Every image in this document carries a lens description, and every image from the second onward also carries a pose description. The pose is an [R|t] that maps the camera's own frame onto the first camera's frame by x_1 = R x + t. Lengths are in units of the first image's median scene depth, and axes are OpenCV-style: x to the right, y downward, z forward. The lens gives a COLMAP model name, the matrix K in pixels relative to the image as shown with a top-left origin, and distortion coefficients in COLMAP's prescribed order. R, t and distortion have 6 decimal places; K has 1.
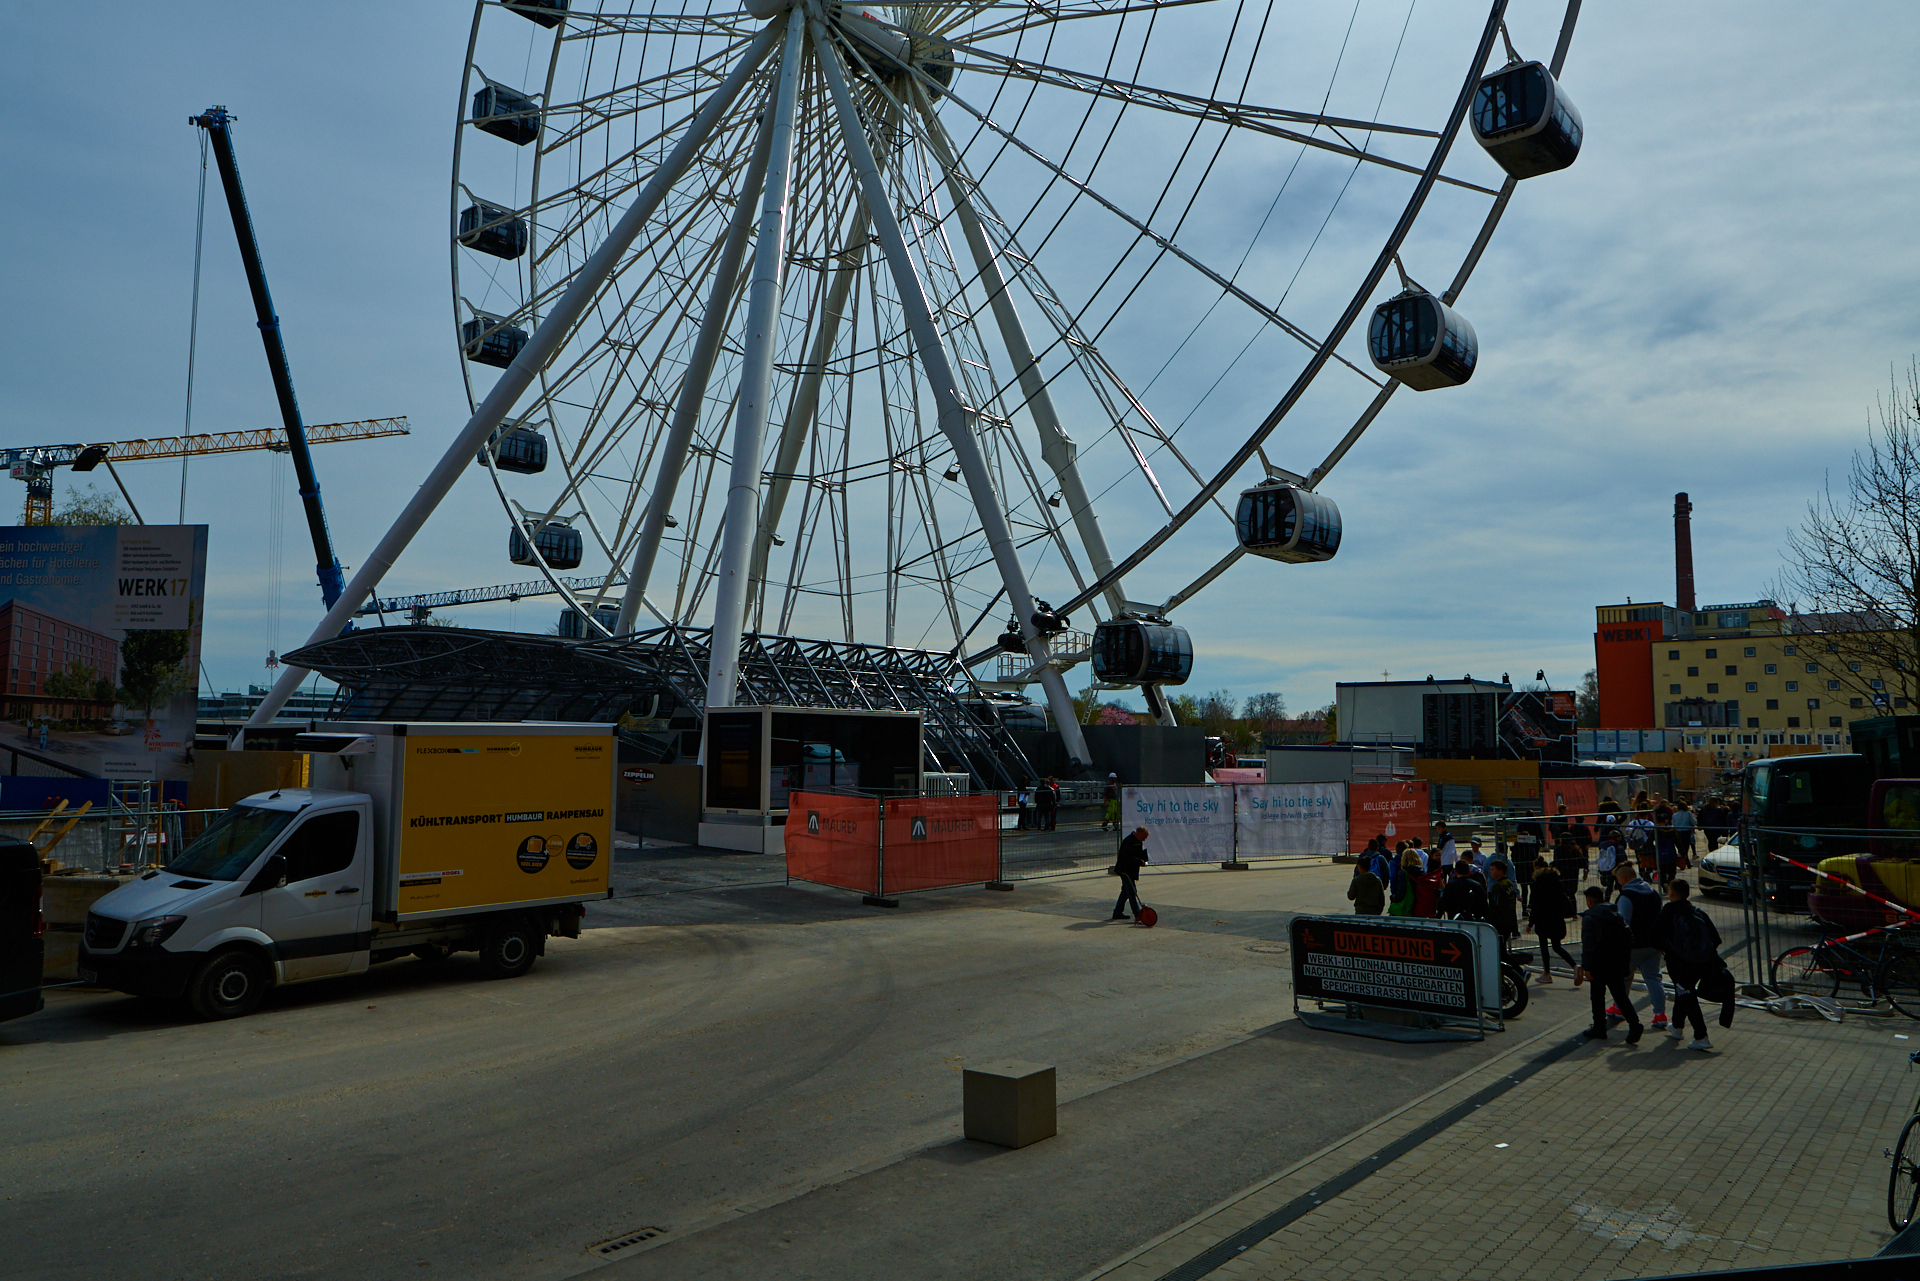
lens RADIAL K [[1333.6, 0, 931.3], [0, 1333.6, 632.7], [0, 0, 1]] dist [0.000251, 0.002459]
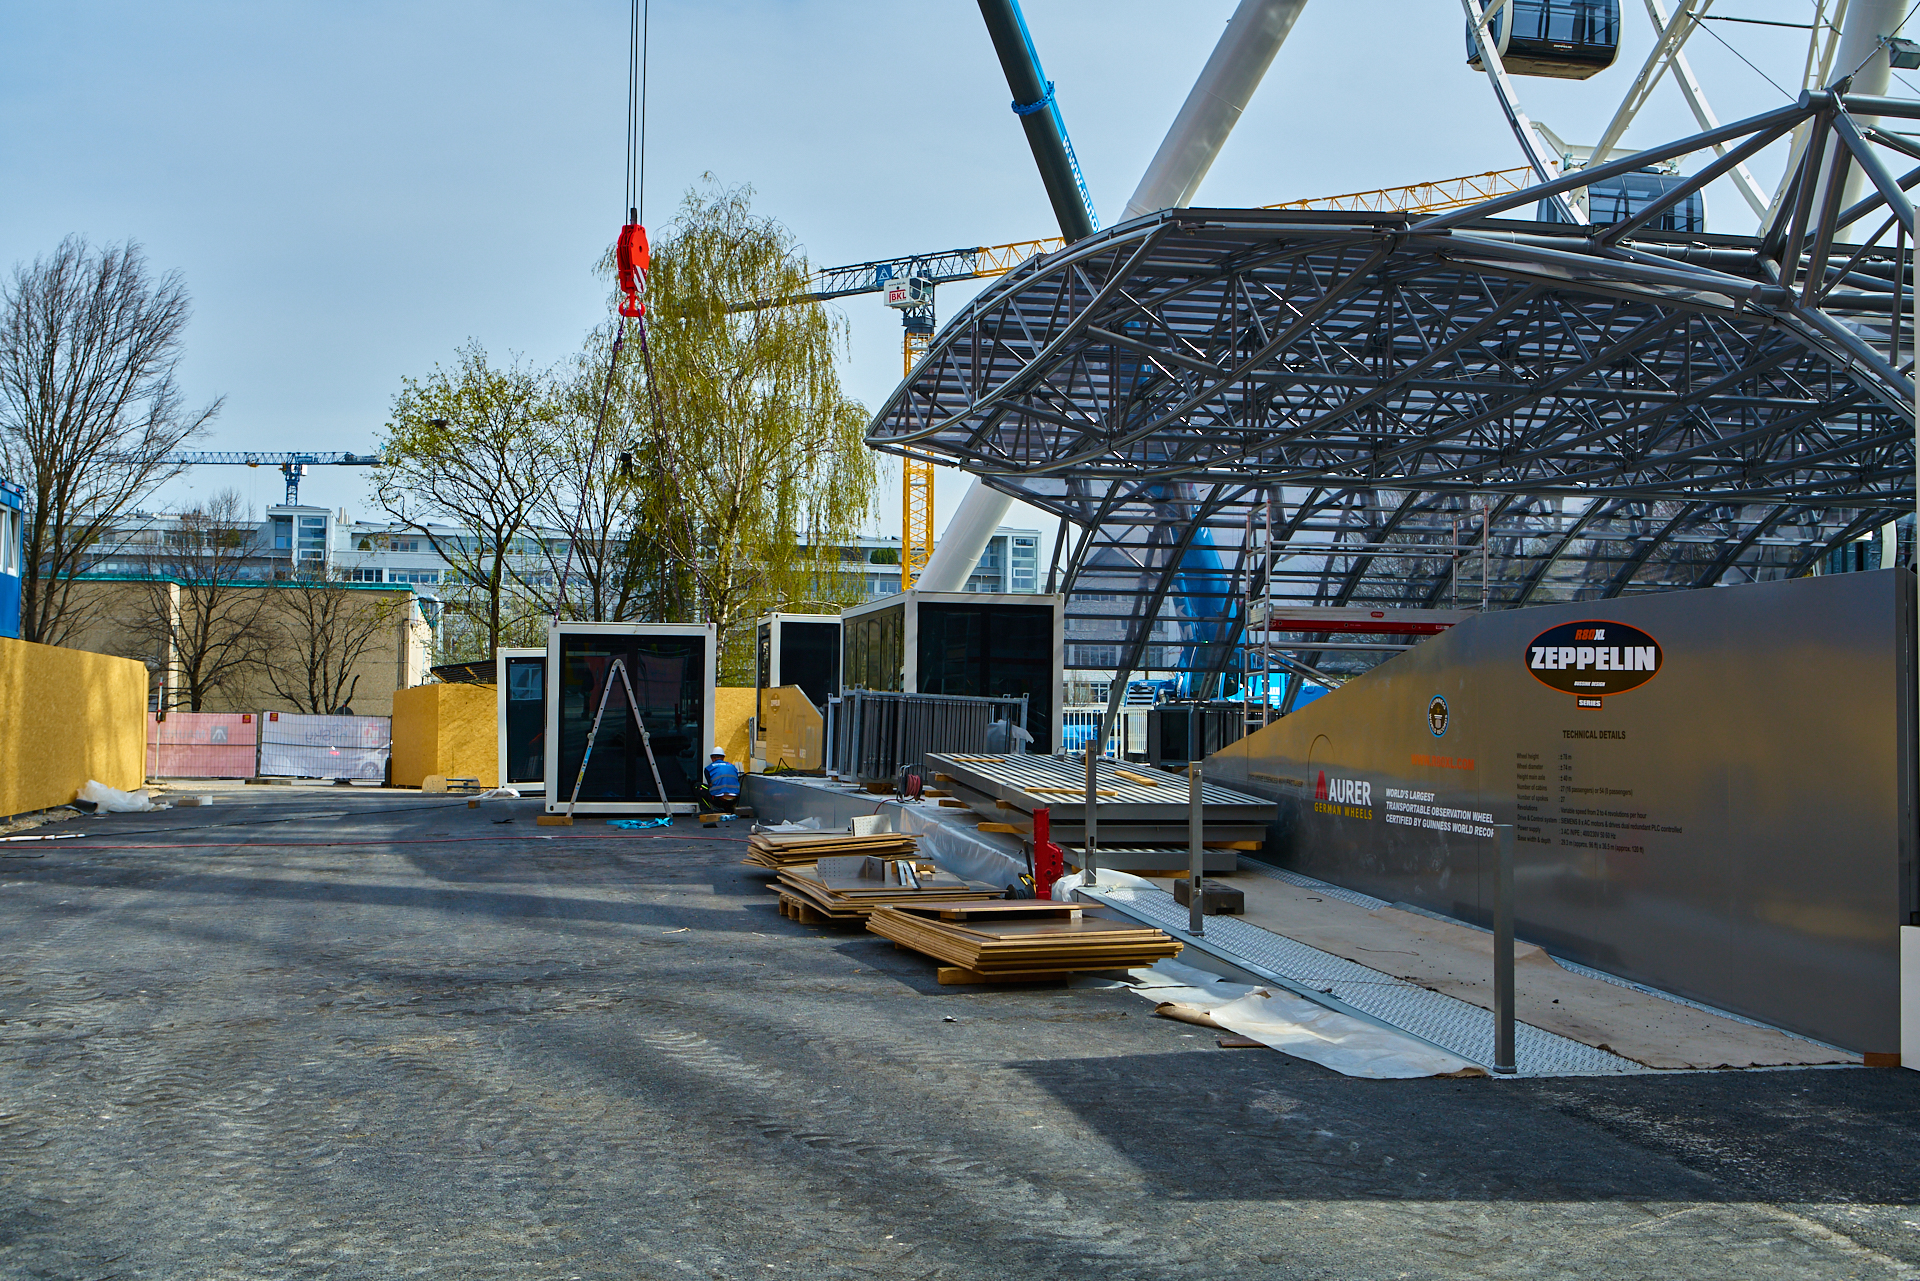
lens RADIAL K [[2194.1, 0, 961.2], [0, 2194.1, 633.8], [0, 0, 1]] dist [-0.002158, 0.000000]
pose [[0.801395, -0.025684, -0.597584, -0.056619], [0.050455, 0.998420, 0.024751, 0.056023], [0.596003, -0.049987, 0.801425, 0.430175]]
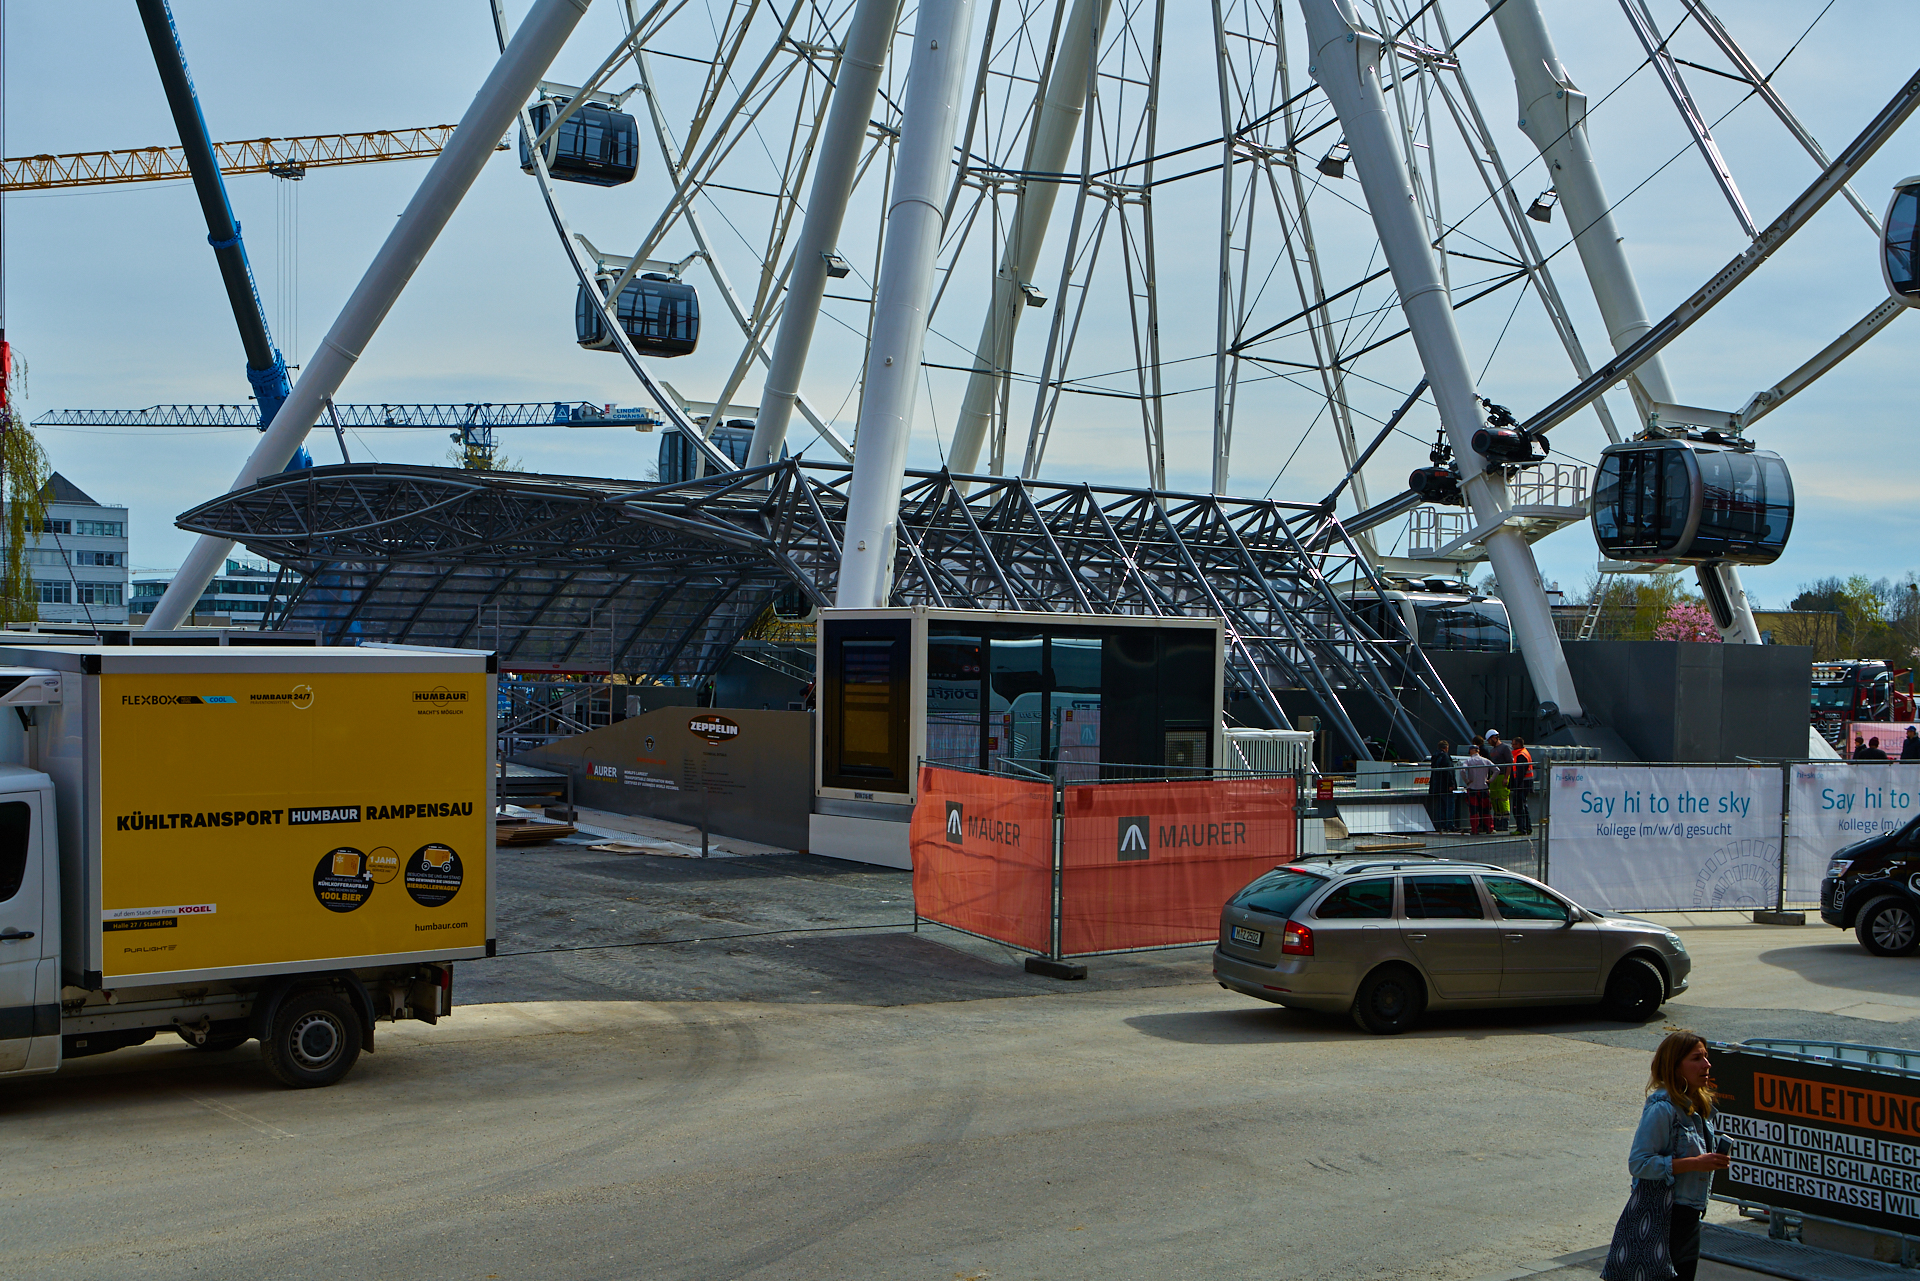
lens RADIAL K [[2384.6, 0, 937.8], [0, 2384.6, 806.4], [0, 0, 1]] dist [-0.020931, 0.000000]
pose [[0.981033, 0.018992, -0.192909, 0.049964], [0.008864, 0.989752, 0.142522, -0.002860], [0.193639, -0.141529, 0.970811, 0.020296]]
